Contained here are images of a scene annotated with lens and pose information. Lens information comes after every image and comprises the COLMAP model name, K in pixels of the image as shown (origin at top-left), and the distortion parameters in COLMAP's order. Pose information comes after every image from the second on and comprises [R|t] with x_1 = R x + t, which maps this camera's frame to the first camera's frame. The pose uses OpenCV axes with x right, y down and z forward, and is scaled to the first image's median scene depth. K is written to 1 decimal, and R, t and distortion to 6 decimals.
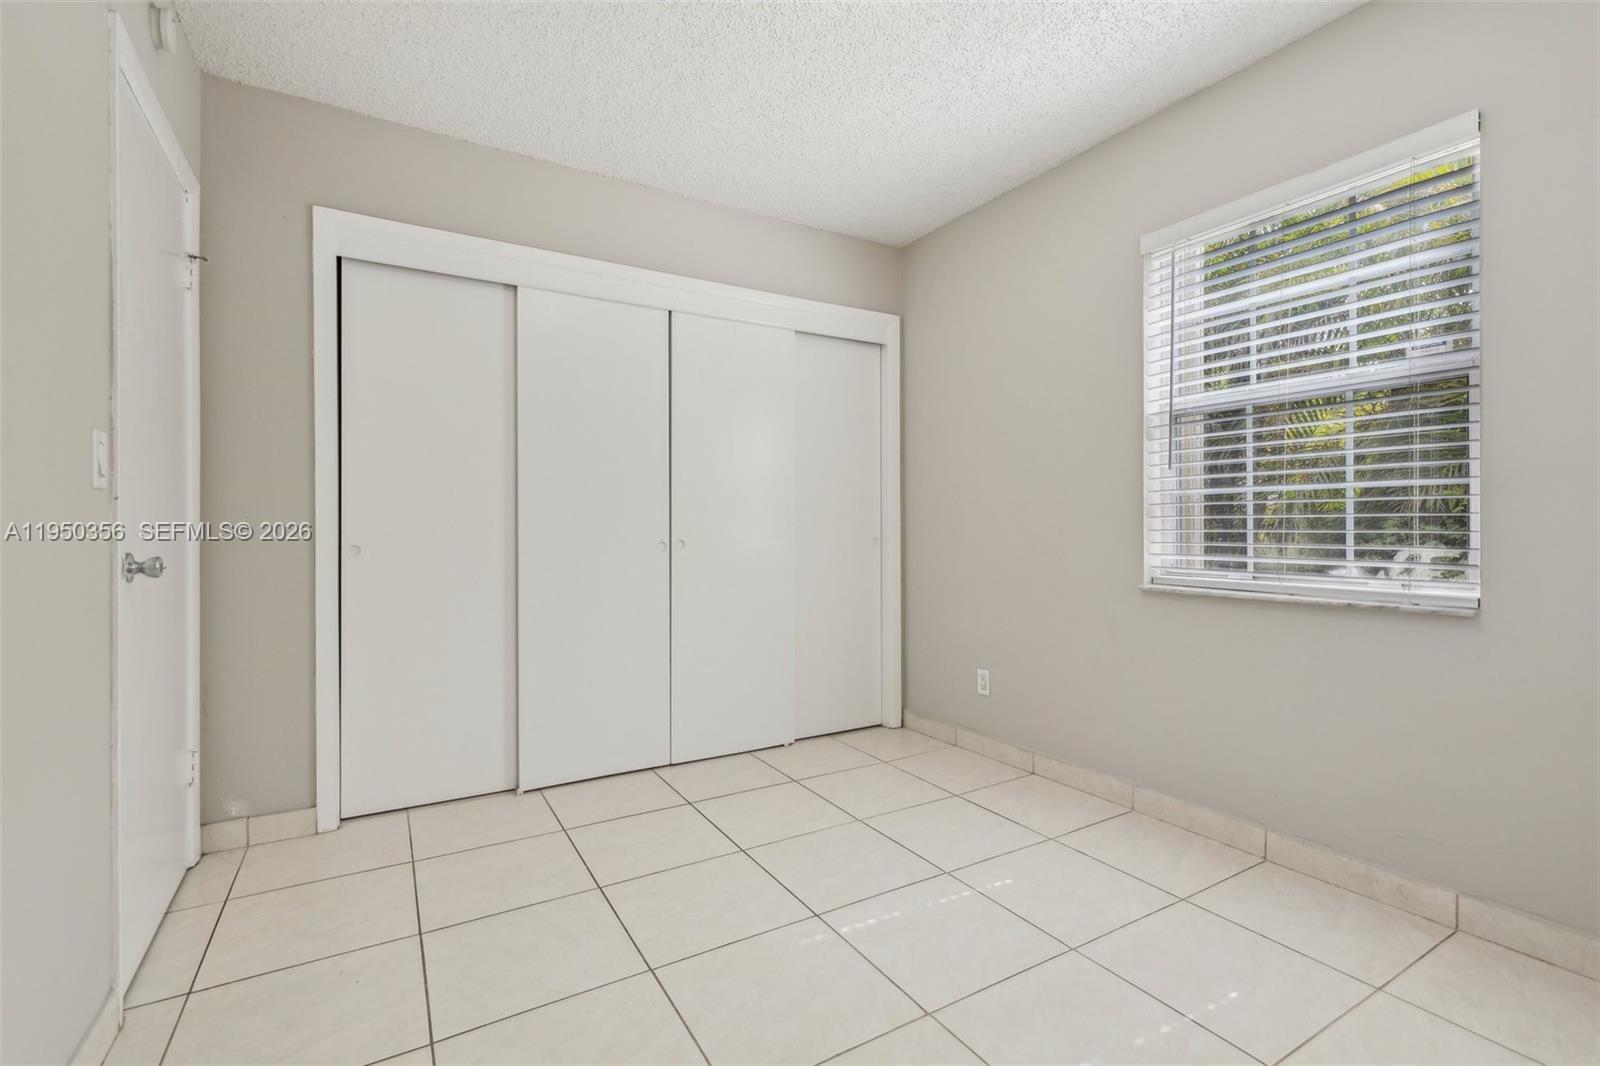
lens RADIAL K [[737.2, 0, 816.6], [0, 737.2, 532.0], [0, 0, 1]] dist [0.011477, 0.000158]
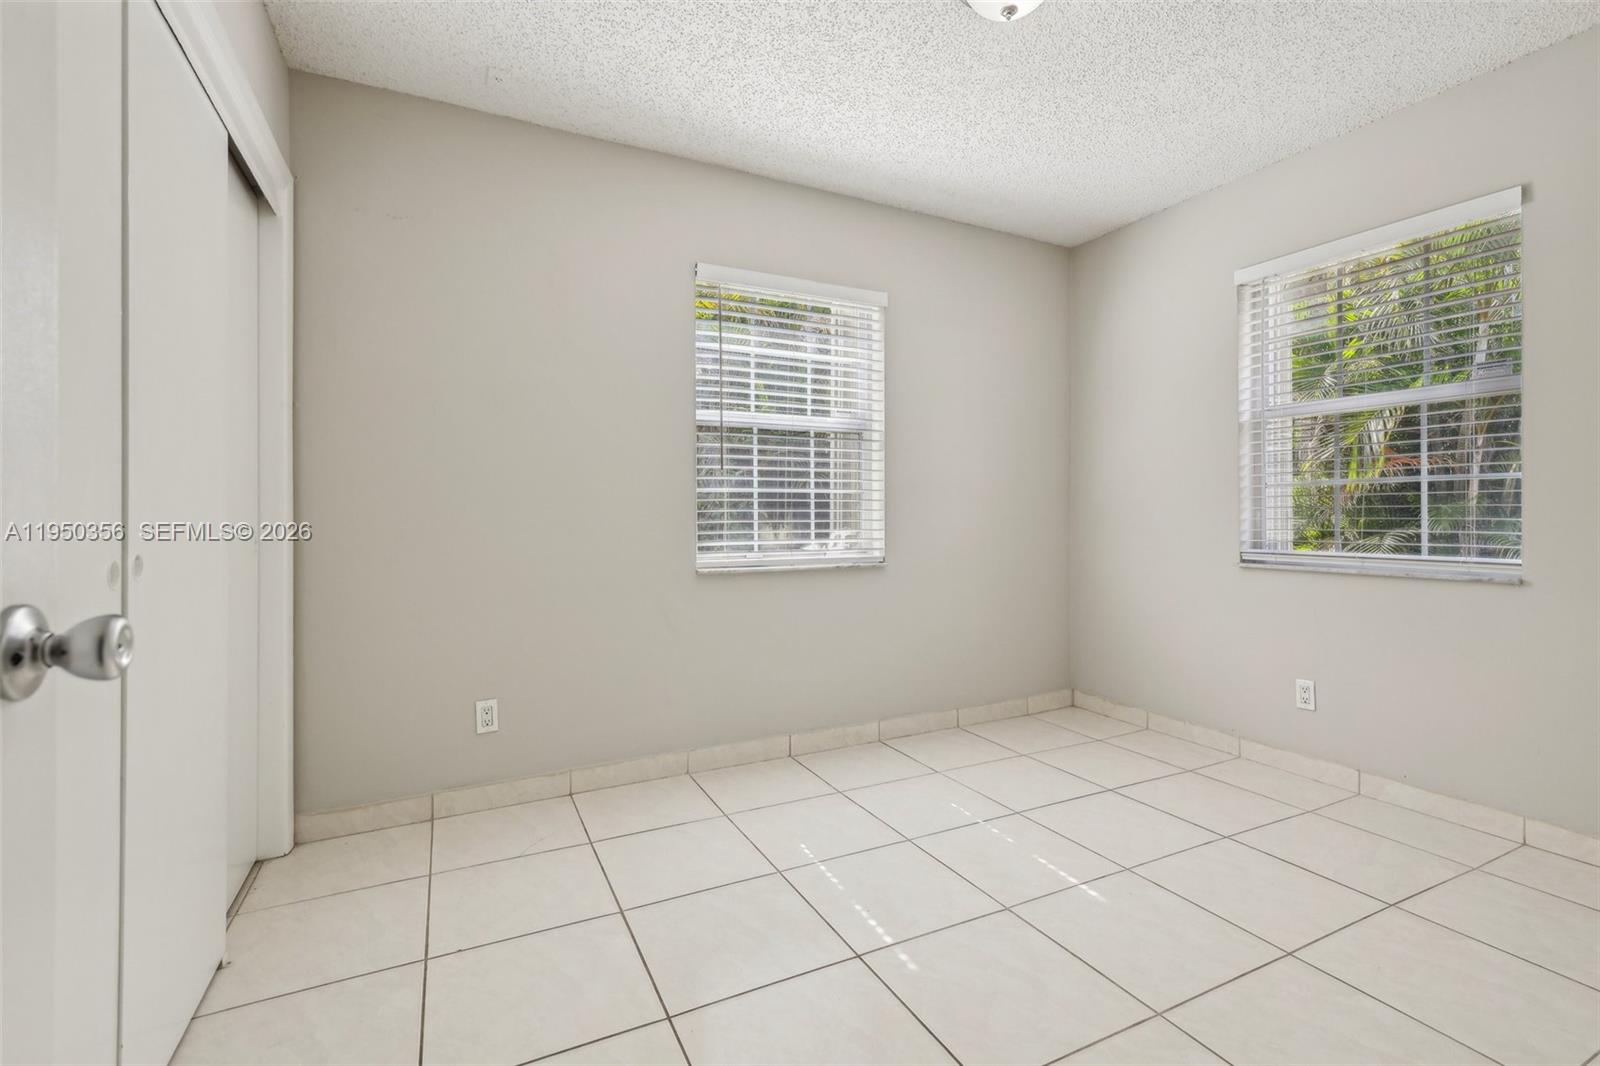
lens RADIAL K [[727.0, 0, 802.5], [0, 727.0, 516.1], [0, 0, 1]] dist [0.001945, -0.000130]
pose [[0.080818, 0.007711, 0.996699, -0.710484], [0.016533, 0.999822, -0.009076, 0.002329], [-0.996592, 0.017212, 0.080677, 0.806863]]
